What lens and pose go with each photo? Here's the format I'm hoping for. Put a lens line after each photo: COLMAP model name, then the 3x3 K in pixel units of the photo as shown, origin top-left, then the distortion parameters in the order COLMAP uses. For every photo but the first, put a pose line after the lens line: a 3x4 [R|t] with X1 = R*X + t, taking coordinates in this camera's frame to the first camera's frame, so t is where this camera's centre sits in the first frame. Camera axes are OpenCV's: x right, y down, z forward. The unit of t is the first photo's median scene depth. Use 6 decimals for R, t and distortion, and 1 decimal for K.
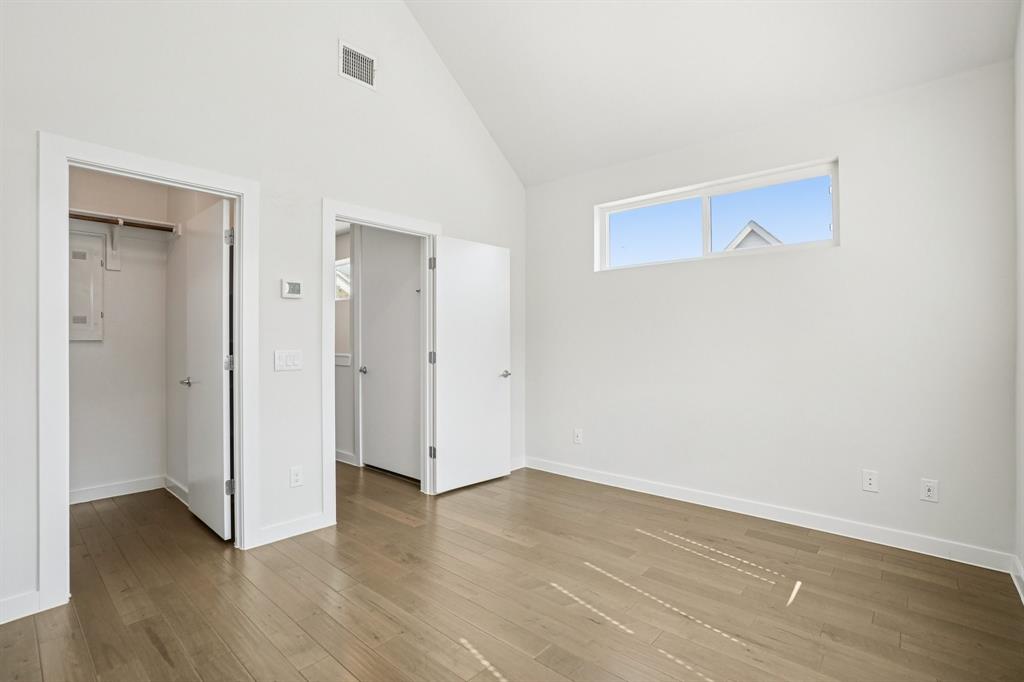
lens RADIAL K [[476.5, 0, 512.0], [0, 476.5, 341.0], [0, 0, 1]] dist [-0.001860, 0.000074]
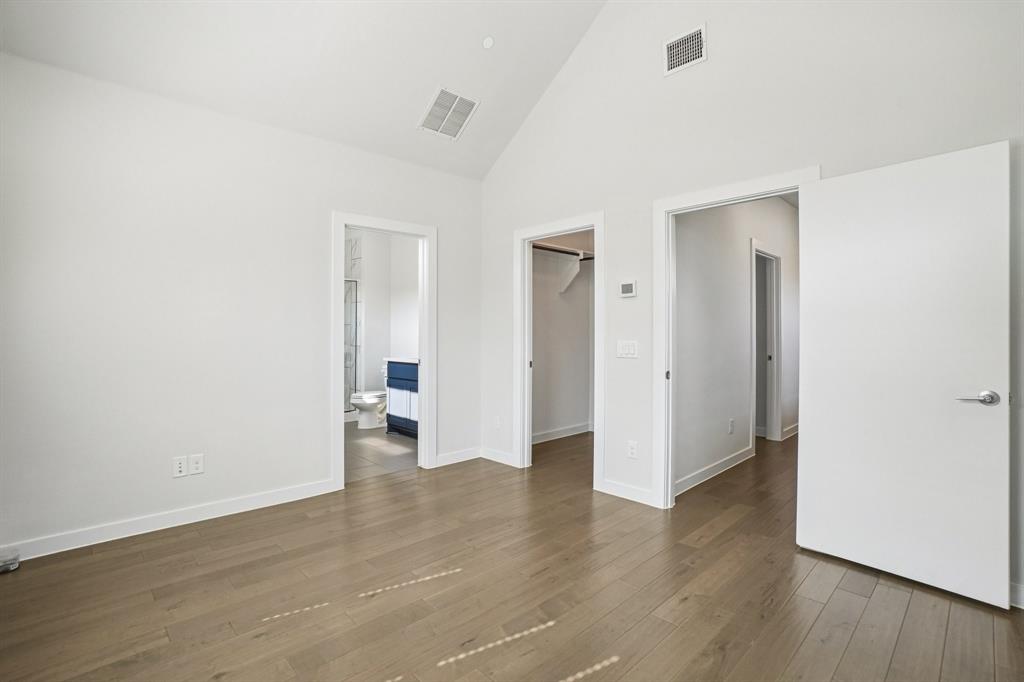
lens RADIAL K [[476.5, 0, 511.6], [0, 476.5, 333.7], [0, 0, 1]] dist [-0.002642, 0.000660]
pose [[-0.051057, -0.003232, -0.998690, 0.876418], [-0.000638, 0.999995, -0.003204, 0.005698], [0.998696, 0.000473, -0.051059, 0.920590]]
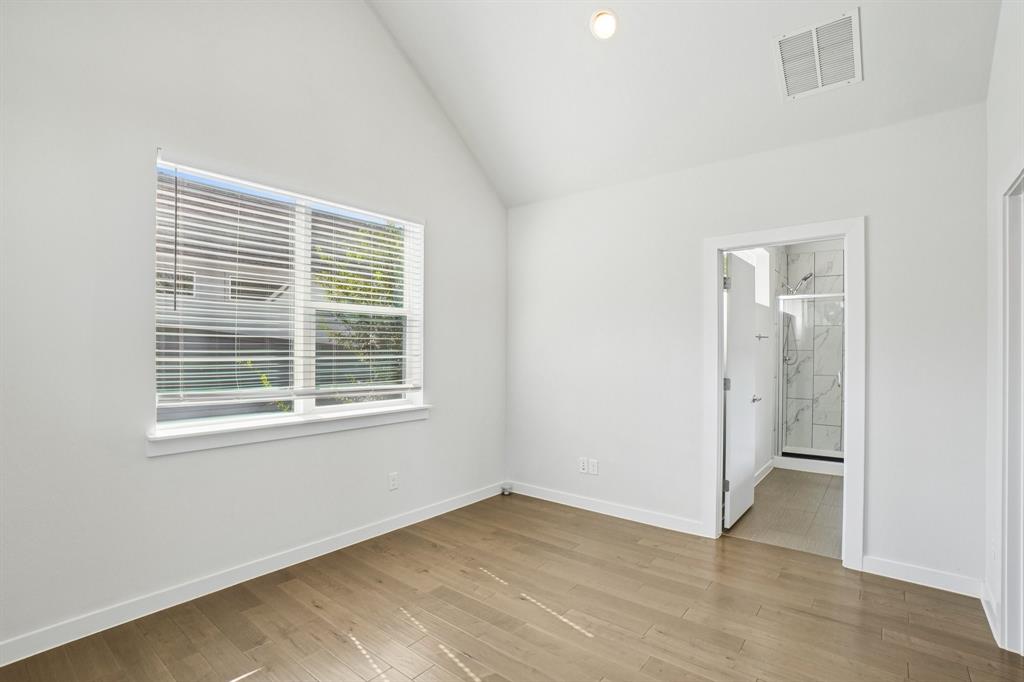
lens RADIAL K [[511.5, 0, 510.0], [0, 511.5, 351.4], [0, 0, 1]] dist [-0.001935, 0.000137]
pose [[-0.997023, -0.007349, -0.076751, 0.143858], [-0.007312, 0.999973, -0.000764, -0.045372], [0.076755, -0.000200, -0.997050, 1.700984]]
